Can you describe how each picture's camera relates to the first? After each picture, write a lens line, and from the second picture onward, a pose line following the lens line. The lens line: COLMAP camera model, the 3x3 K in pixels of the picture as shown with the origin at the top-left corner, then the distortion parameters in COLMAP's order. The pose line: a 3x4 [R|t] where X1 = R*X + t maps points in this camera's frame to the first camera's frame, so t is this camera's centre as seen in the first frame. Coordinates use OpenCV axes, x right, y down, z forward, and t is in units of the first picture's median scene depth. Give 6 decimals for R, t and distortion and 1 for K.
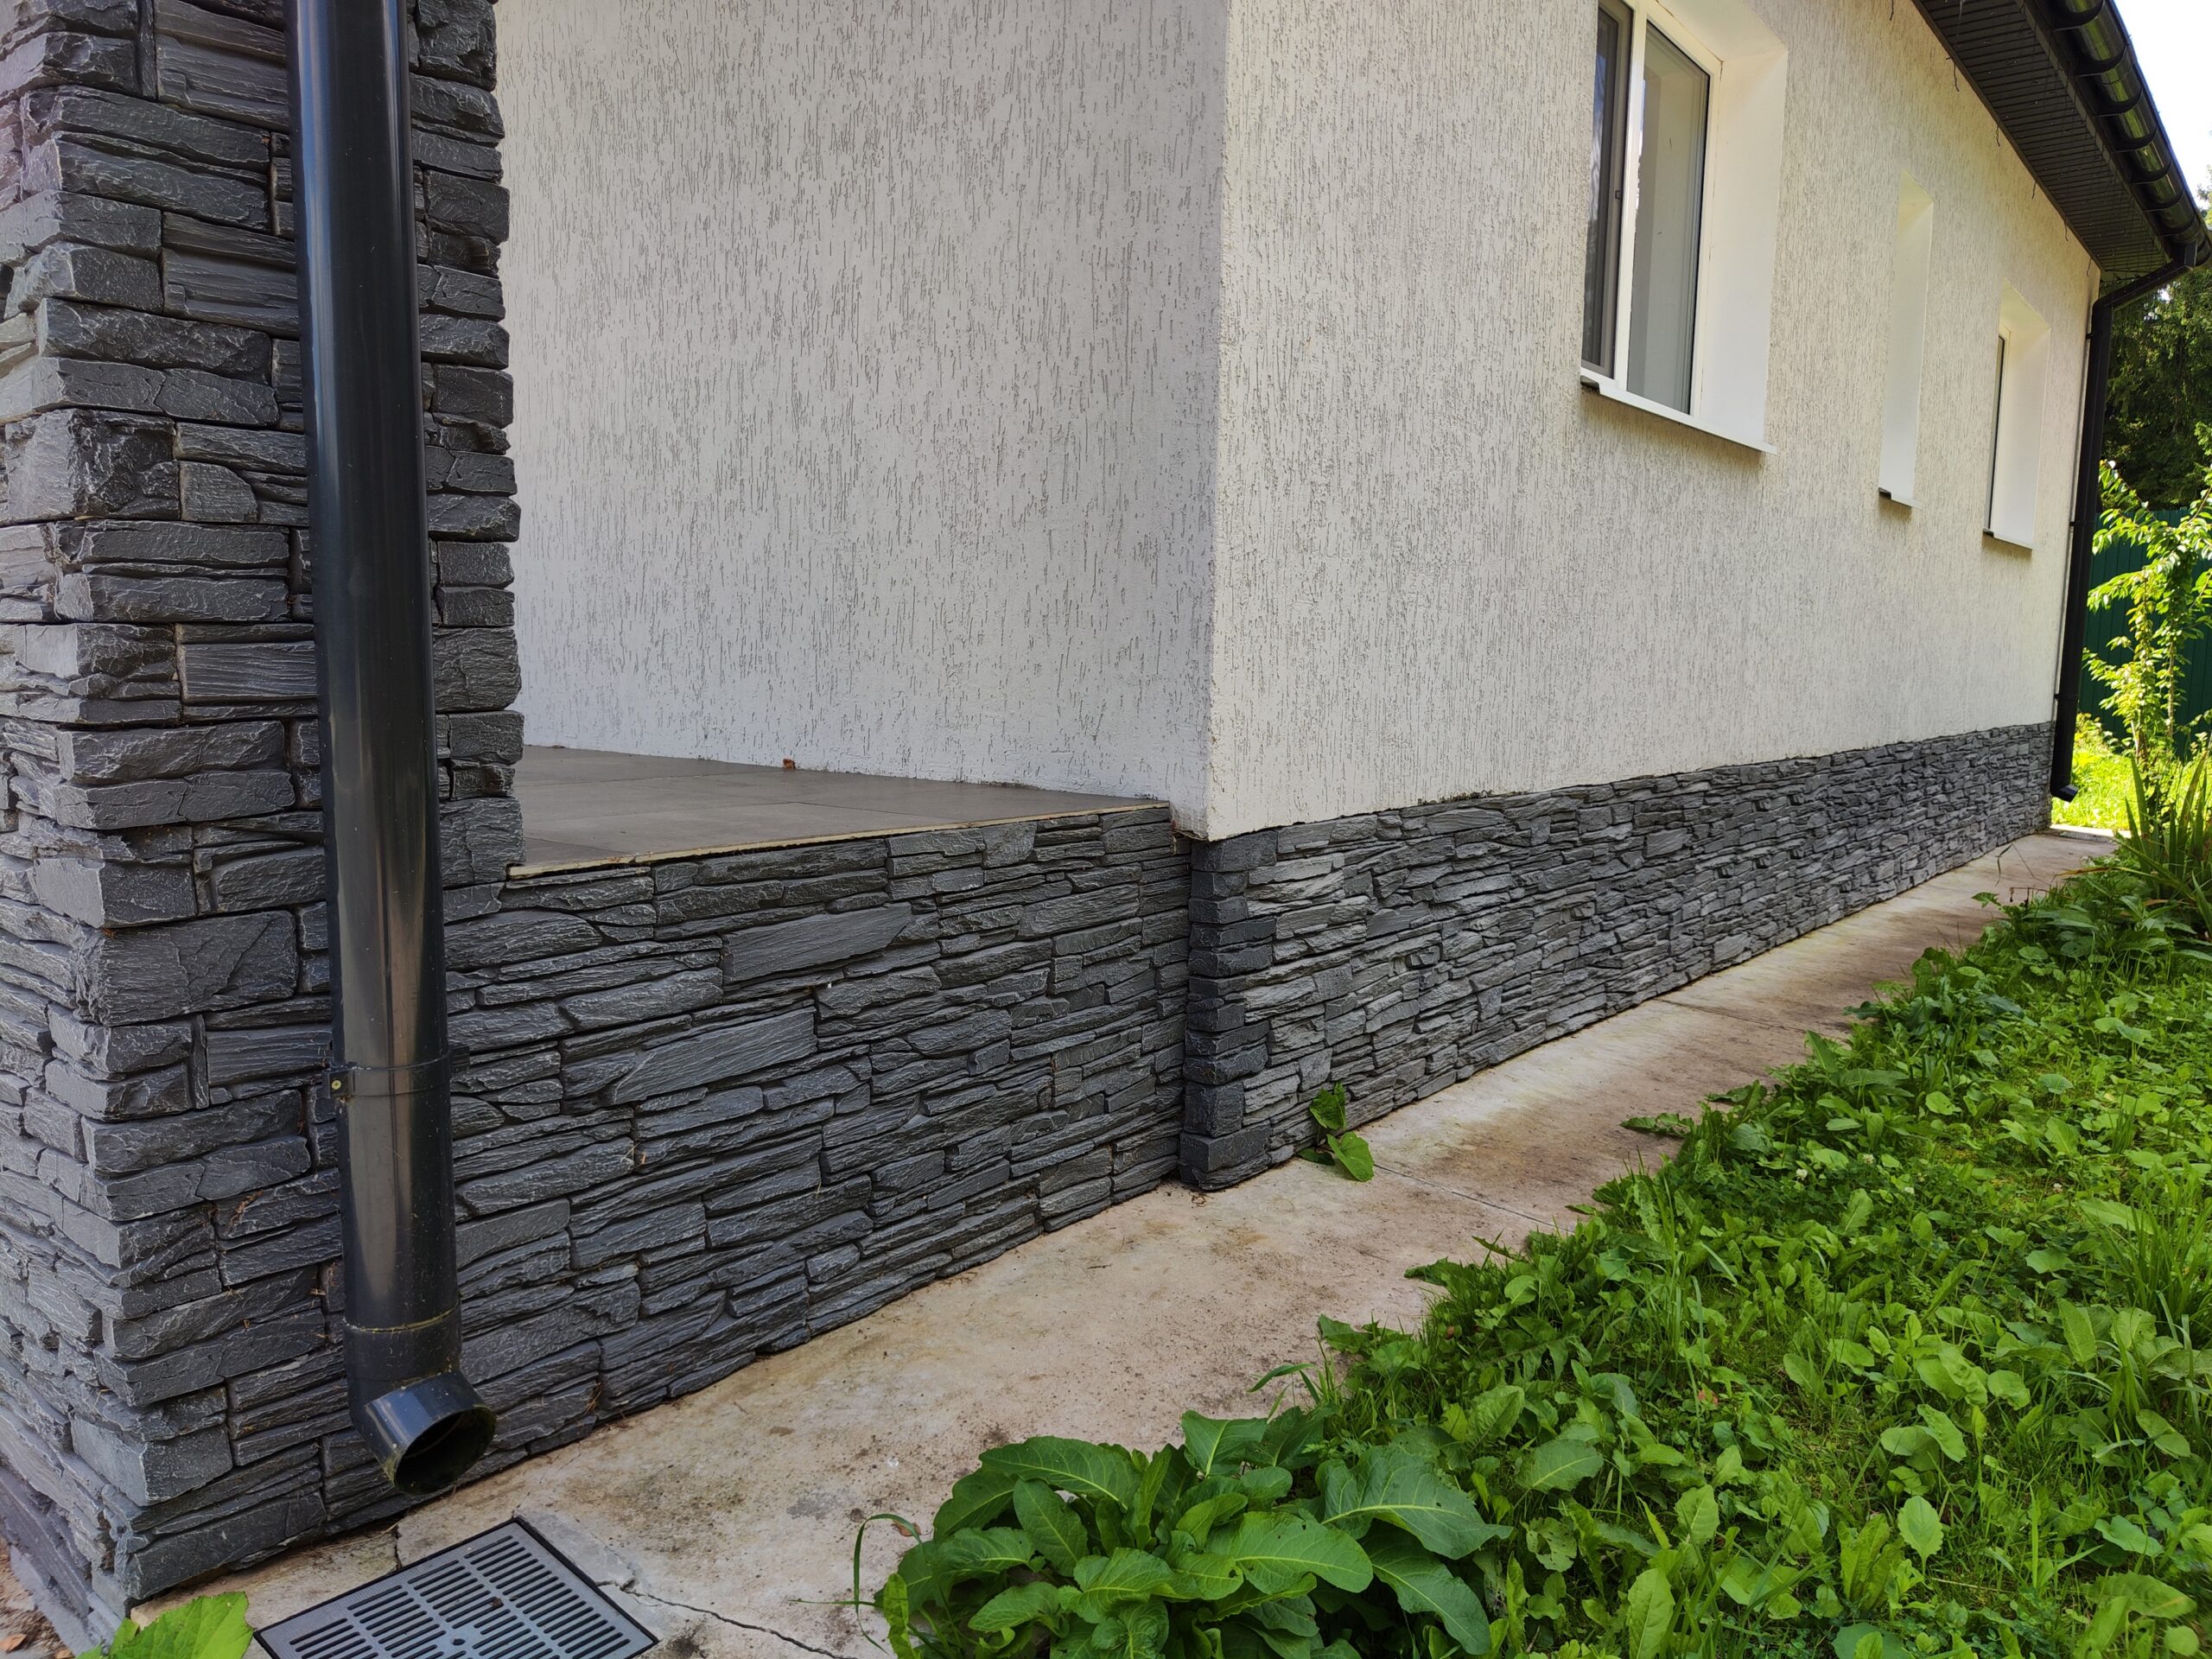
lens RADIAL K [[1541.7, 0, 1113.8], [0, 1541.7, 825.1], [0, 0, 1]] dist [0.005197, -0.005590]
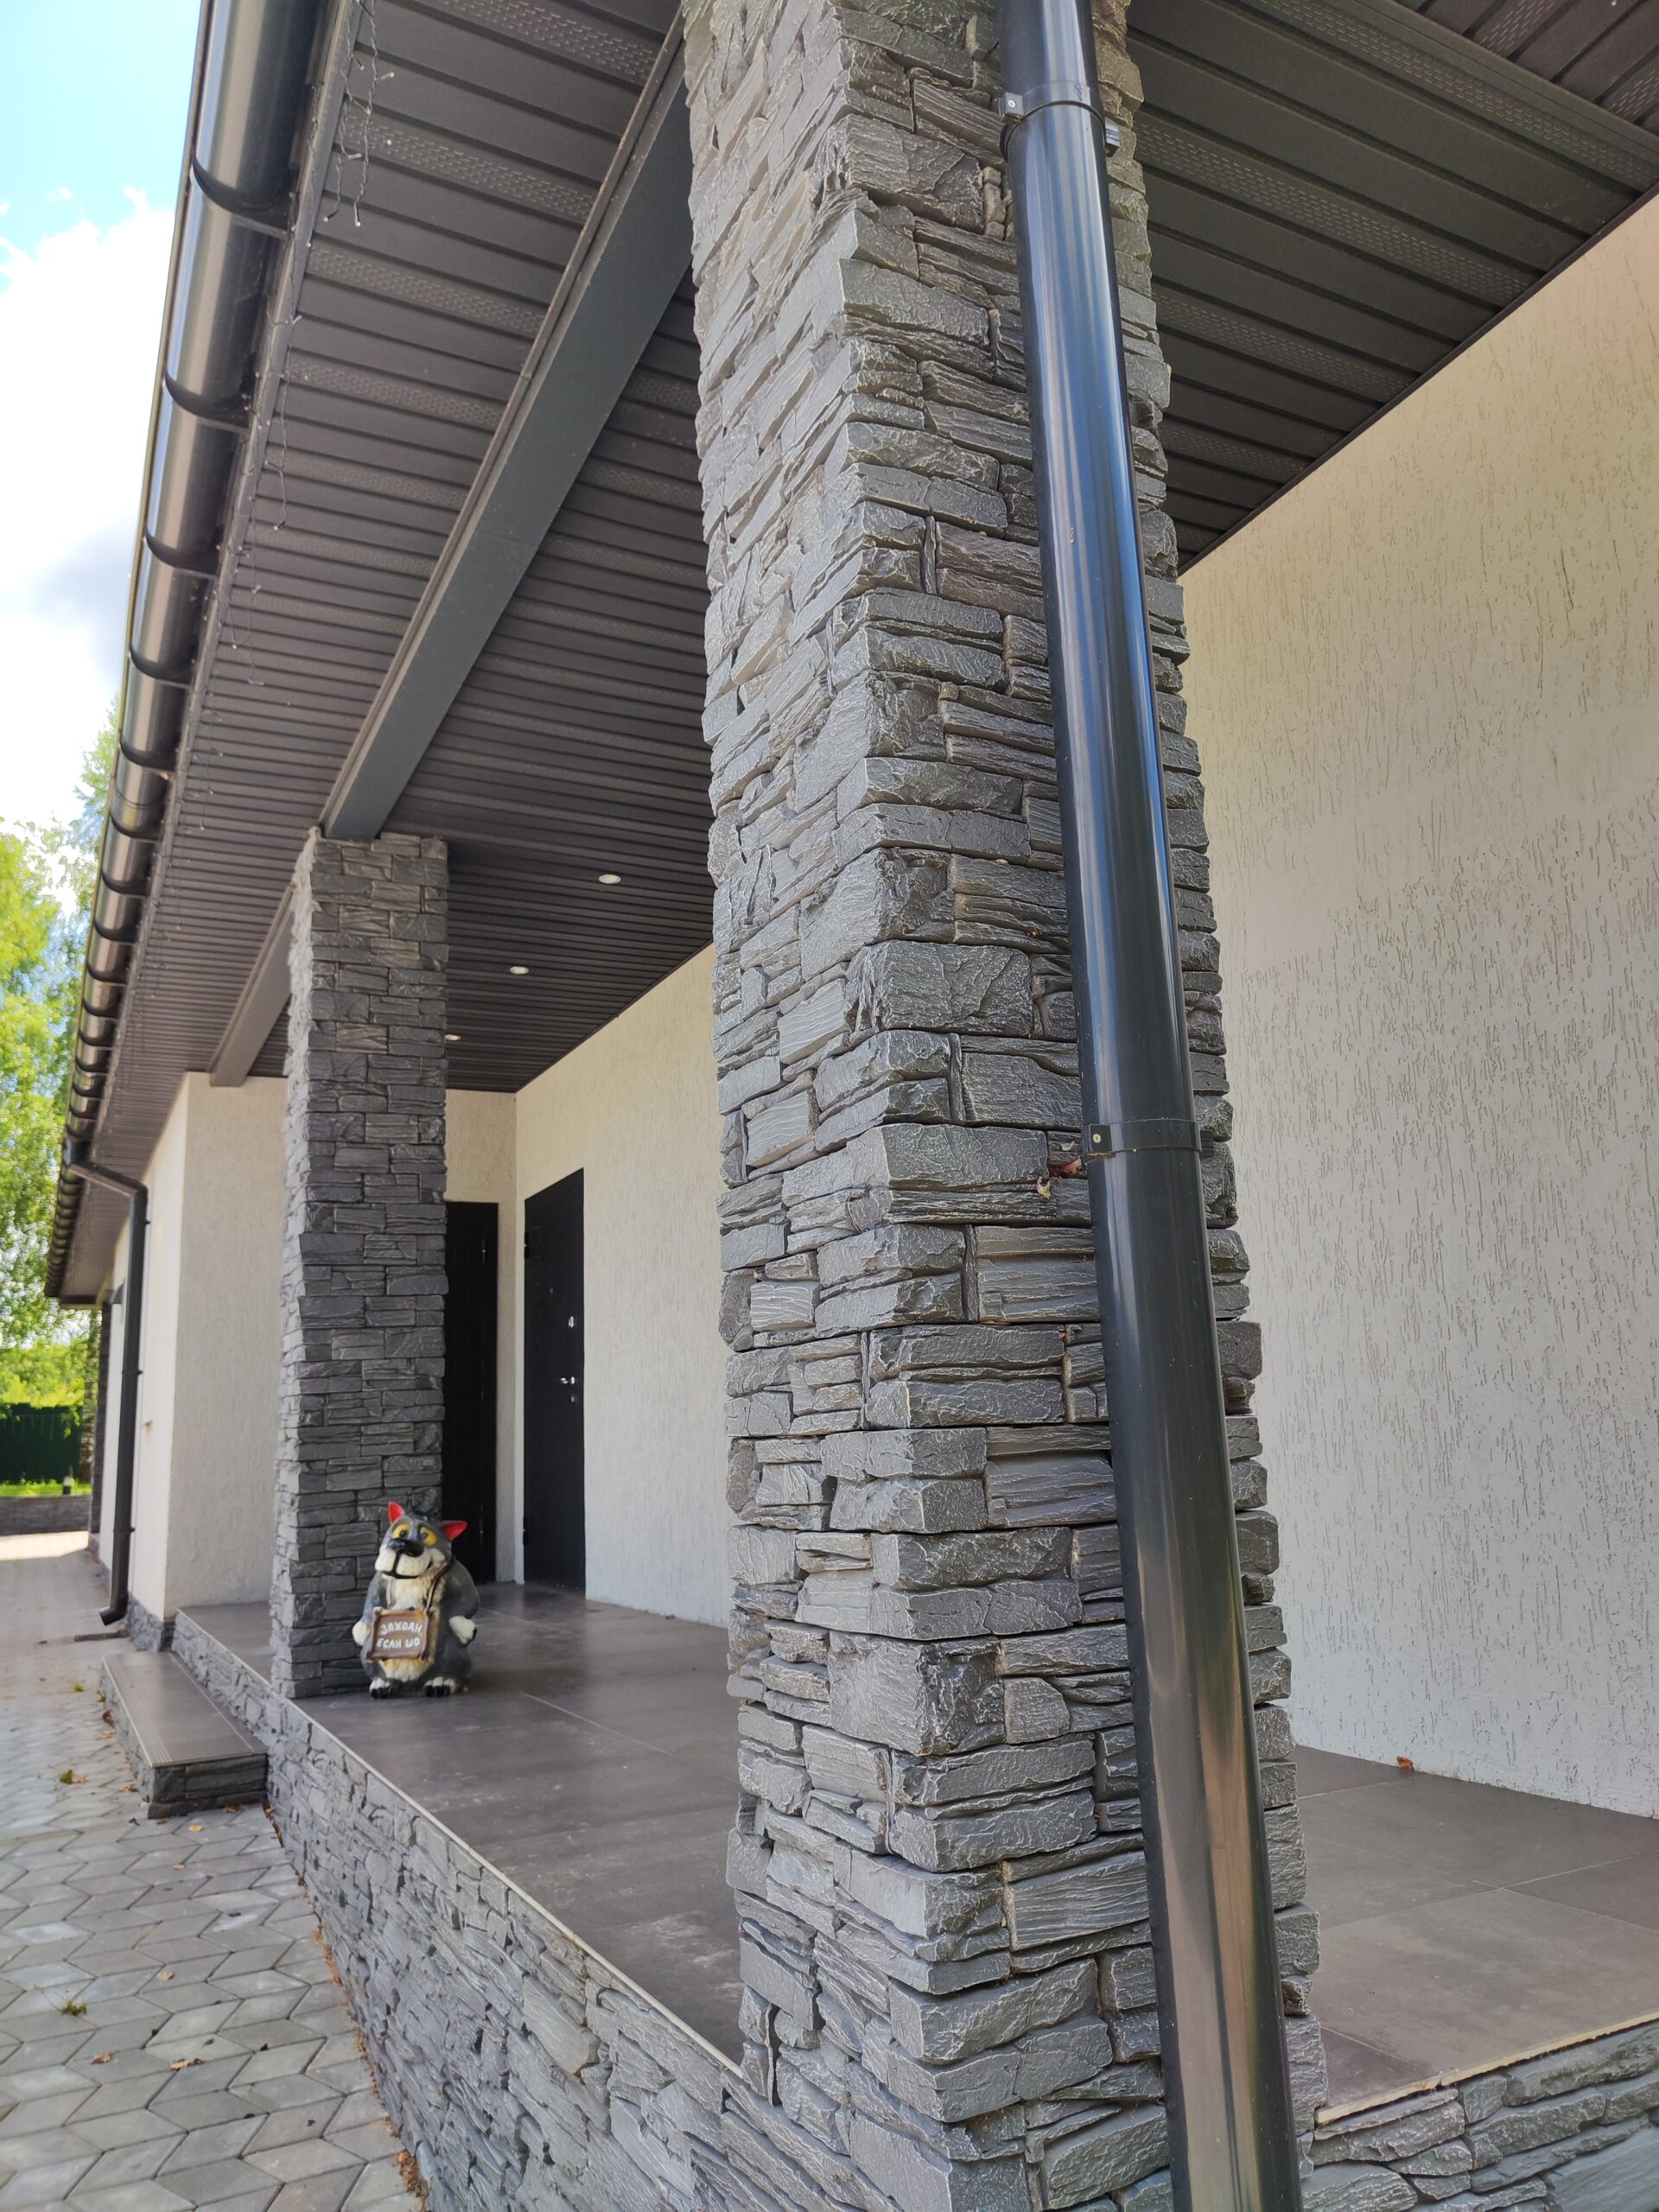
lens RADIAL K [[1541.7, 0, 820.5], [0, 1541.7, 1109.6], [0, 0, 1]] dist [0.005197, -0.005590]
pose [[0.912779, -0.135620, -0.385280, -0.248744], [0.008332, 0.949253, -0.314402, -0.233914], [0.408368, 0.283769, 0.867589, 0.012313]]
